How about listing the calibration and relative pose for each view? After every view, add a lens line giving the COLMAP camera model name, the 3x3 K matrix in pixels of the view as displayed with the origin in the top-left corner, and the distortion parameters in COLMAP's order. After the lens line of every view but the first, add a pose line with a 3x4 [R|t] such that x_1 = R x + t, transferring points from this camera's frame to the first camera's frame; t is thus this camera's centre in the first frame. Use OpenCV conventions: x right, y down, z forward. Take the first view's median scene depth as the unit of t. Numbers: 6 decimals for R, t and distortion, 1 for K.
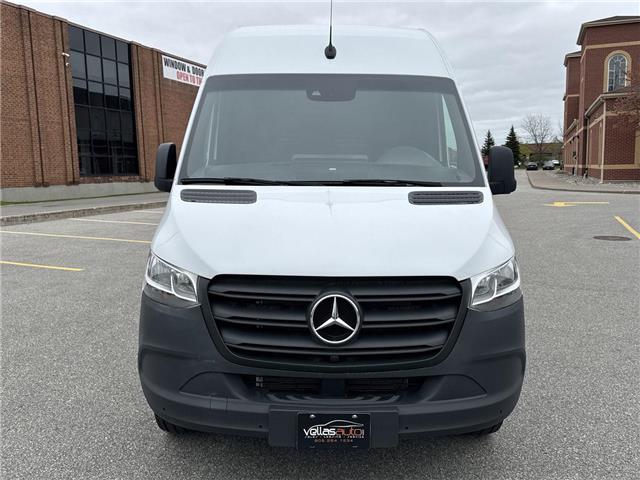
lens RADIAL K [[563.2, 0, 320.0], [0, 563.2, 240.0], [0, 0, 1]] dist [0.137446, -0.234748]
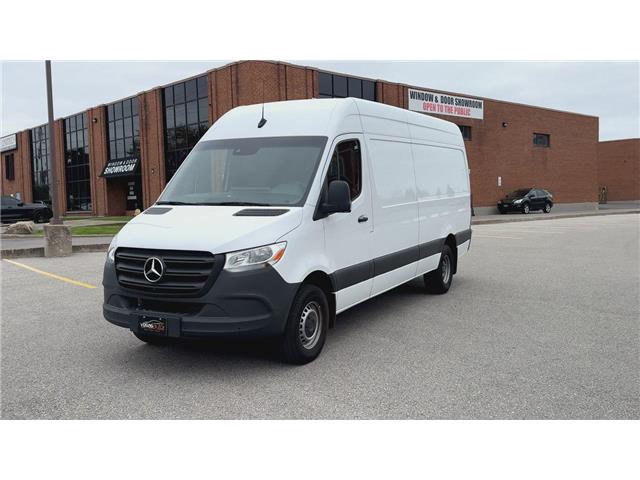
lens RADIAL K [[617.4, 0, 320.0], [0, 617.4, 240.0], [0, 0, 1]] dist [0.178249, -0.349853]
pose [[0.879120, 0.026070, -0.475887, 1.225983], [-0.052529, 0.997720, -0.042381, 0.073871], [0.473697, 0.062256, 0.878485, -0.524766]]
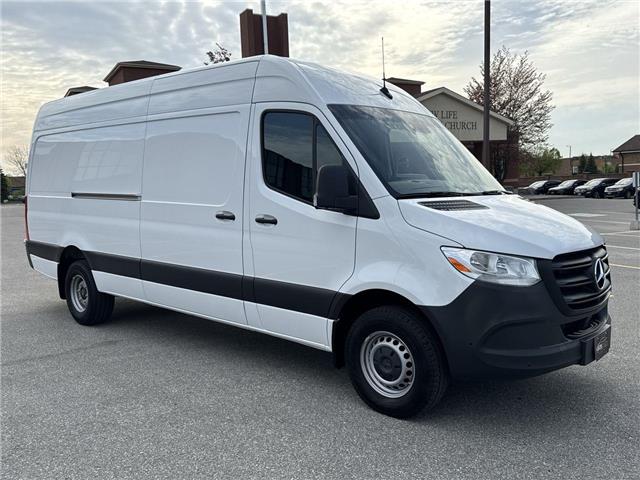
lens RADIAL K [[563.2, 0, 320.0], [0, 563.2, 240.0], [0, 0, 1]] dist [0.137446, -0.234748]
pose [[0.665204, -0.078651, 0.742507, -1.268963], [0.120146, 0.992753, -0.002479, -0.033115], [-0.736932, 0.090858, 0.669833, 0.373513]]
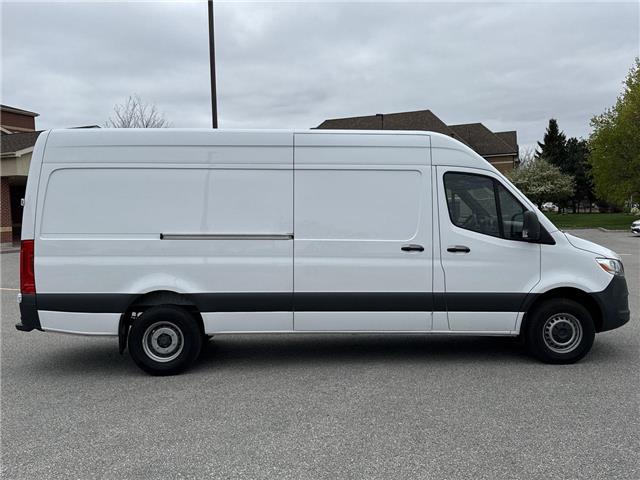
lens RADIAL K [[563.2, 0, 320.0], [0, 563.2, 240.0], [0, 0, 1]] dist [0.137446, -0.234748]
pose [[-0.027004, -0.035501, 0.999005, -2.281244], [0.156776, 0.986852, 0.039307, -0.291709], [-0.987265, 0.157681, -0.021083, 1.945467]]
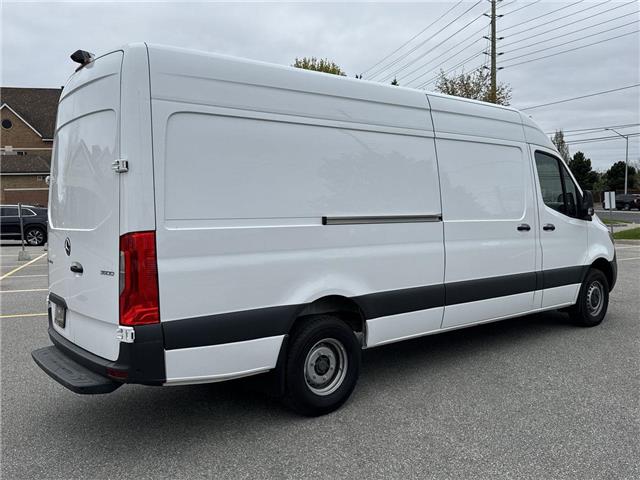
lens RADIAL K [[563.2, 0, 320.0], [0, 563.2, 240.0], [0, 0, 1]] dist [0.137446, -0.234748]
pose [[-0.629273, -0.034606, 0.776414, -1.375784], [0.132838, 0.979518, 0.151323, -0.479433], [-0.765748, 0.198361, -0.611787, 3.322394]]
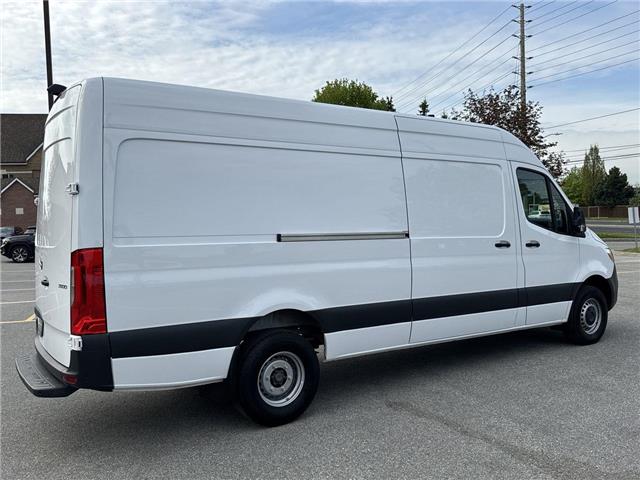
lens RADIAL K [[563.2, 0, 320.0], [0, 563.2, 240.0], [0, 0, 1]] dist [0.137446, -0.234748]
pose [[-0.551973, -0.008451, 0.833819, -1.582447], [0.146965, 0.983310, 0.107255, -0.449725], [-0.820809, 0.181744, -0.541518, 3.158361]]
